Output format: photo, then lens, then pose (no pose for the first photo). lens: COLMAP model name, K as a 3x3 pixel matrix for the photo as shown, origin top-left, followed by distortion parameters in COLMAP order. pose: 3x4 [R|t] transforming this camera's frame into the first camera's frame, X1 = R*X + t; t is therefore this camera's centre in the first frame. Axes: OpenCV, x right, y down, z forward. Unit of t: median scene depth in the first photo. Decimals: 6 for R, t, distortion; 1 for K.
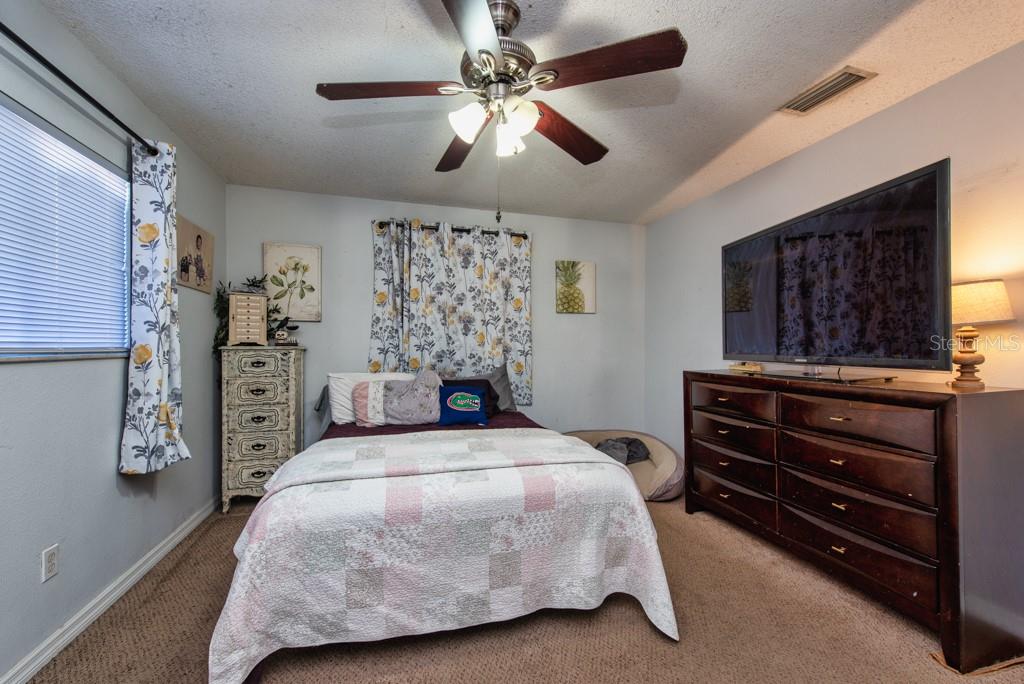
lens RADIAL K [[407.3, 0, 517.5], [0, 407.3, 341.9], [0, 0, 1]] dist [0.007645, -0.000075]
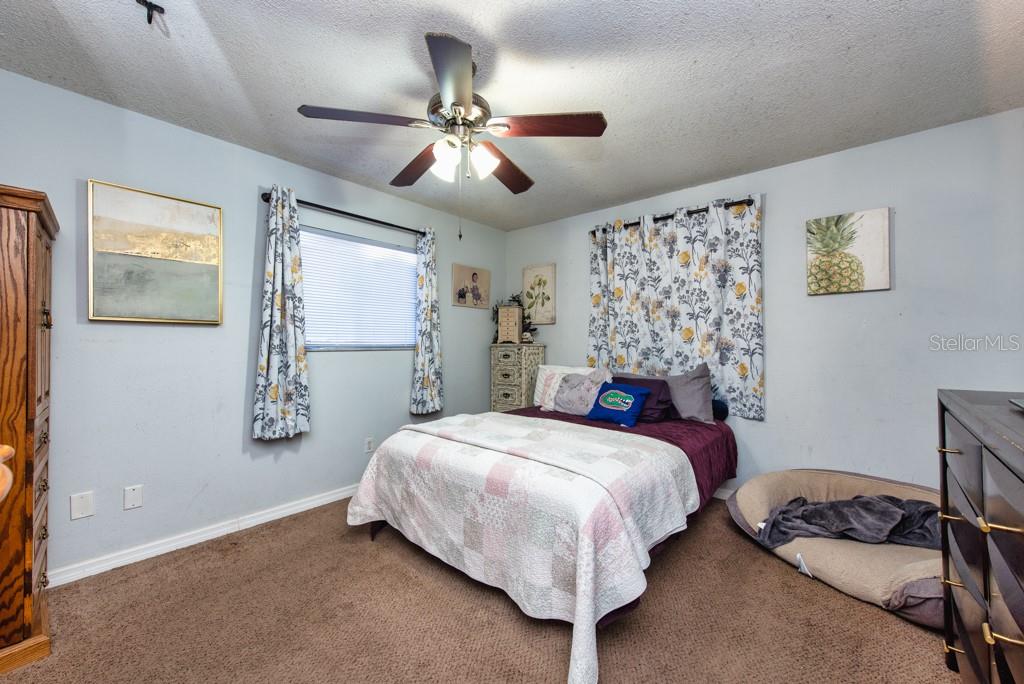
lens RADIAL K [[407.3, 0, 517.5], [0, 407.3, 341.9], [0, 0, 1]] dist [0.007645, -0.000075]
pose [[0.540952, -0.006444, -0.841029, 0.476192], [0.010457, 0.999945, -0.000935, 0.004820], [0.840988, -0.008288, 0.540990, 0.225299]]
